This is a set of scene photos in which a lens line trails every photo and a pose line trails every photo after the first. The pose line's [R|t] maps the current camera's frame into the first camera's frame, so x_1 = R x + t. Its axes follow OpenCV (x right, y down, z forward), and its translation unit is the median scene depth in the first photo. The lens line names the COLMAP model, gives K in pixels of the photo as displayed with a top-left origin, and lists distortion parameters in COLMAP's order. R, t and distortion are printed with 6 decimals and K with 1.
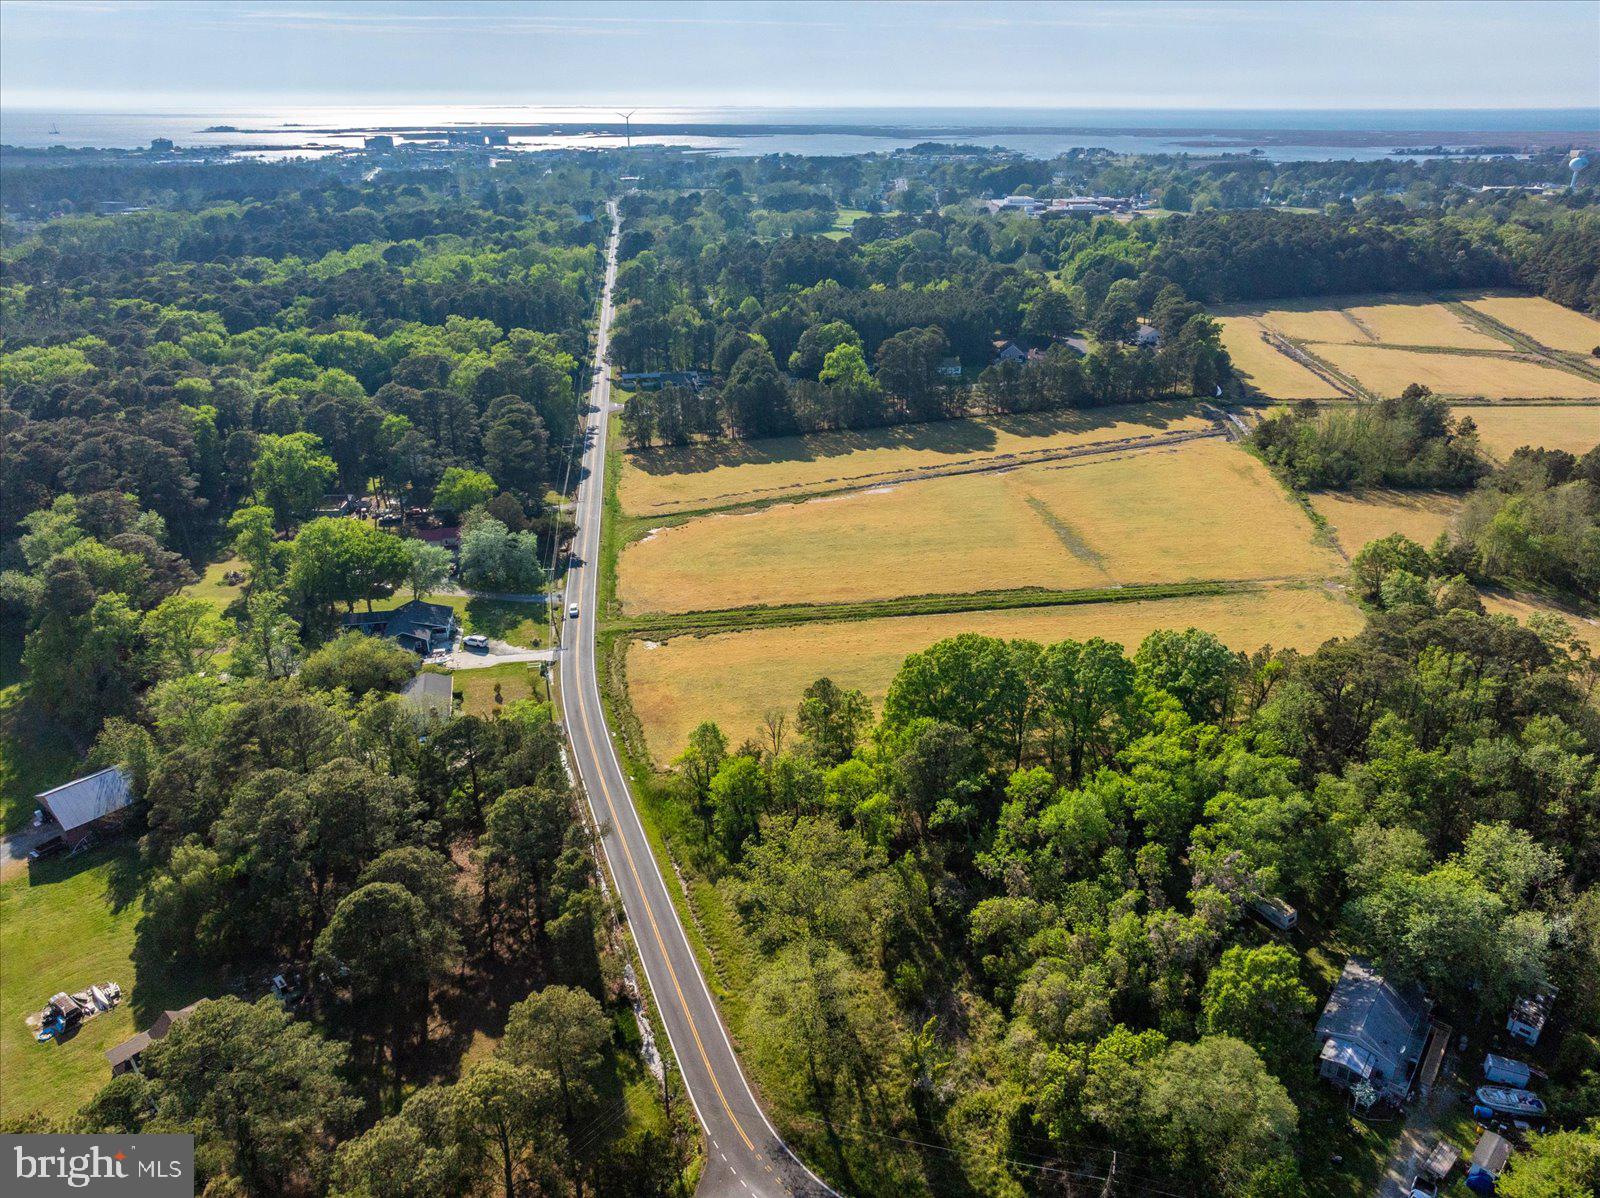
lens RADIAL K [[1114.3, 0, 800.0], [0, 1114.3, 599.0], [0, 0, 1]] dist [-0.008396, -0.002732]
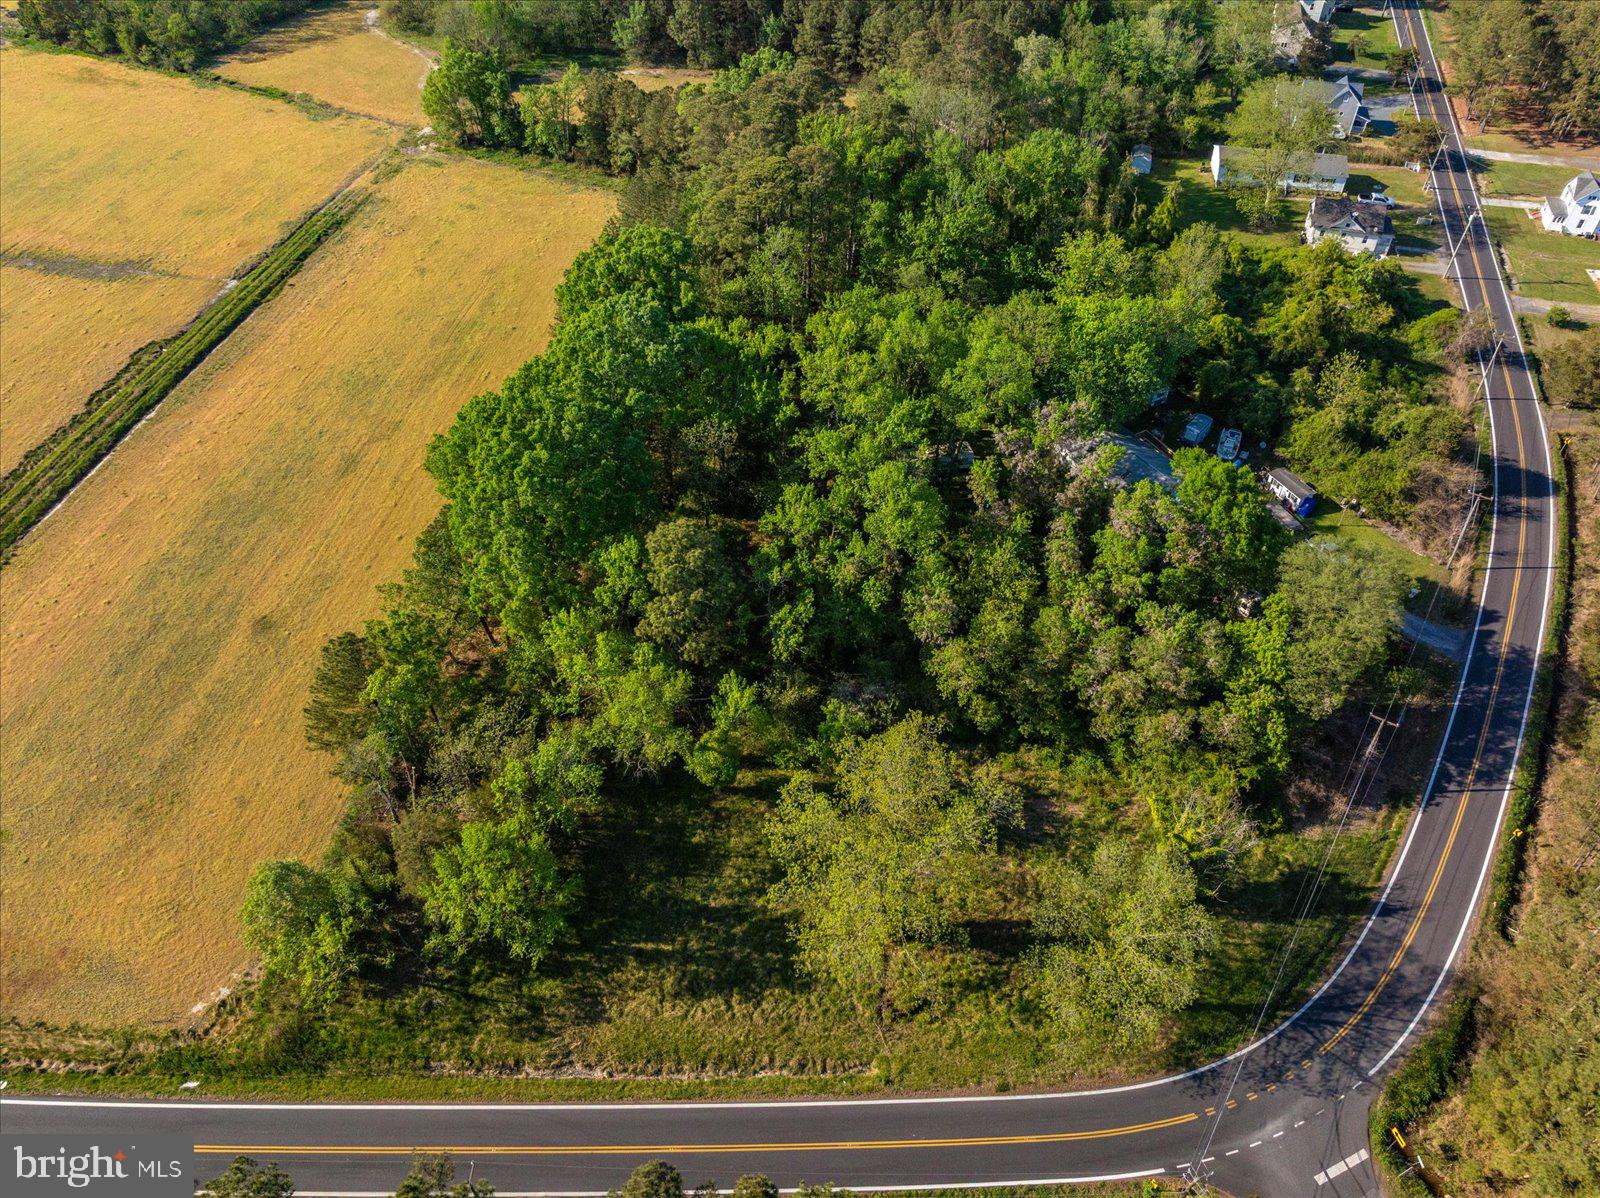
lens RADIAL K [[1156.4, 0, 805.2], [0, 1156.4, 592.8], [0, 0, 1]] dist [-0.069047, 0.047690]
pose [[0.331358, -0.656608, 0.677546, -0.124791], [0.385376, 0.749670, 0.538033, -0.072496], [-0.861213, 0.082828, 0.501450, 0.264515]]
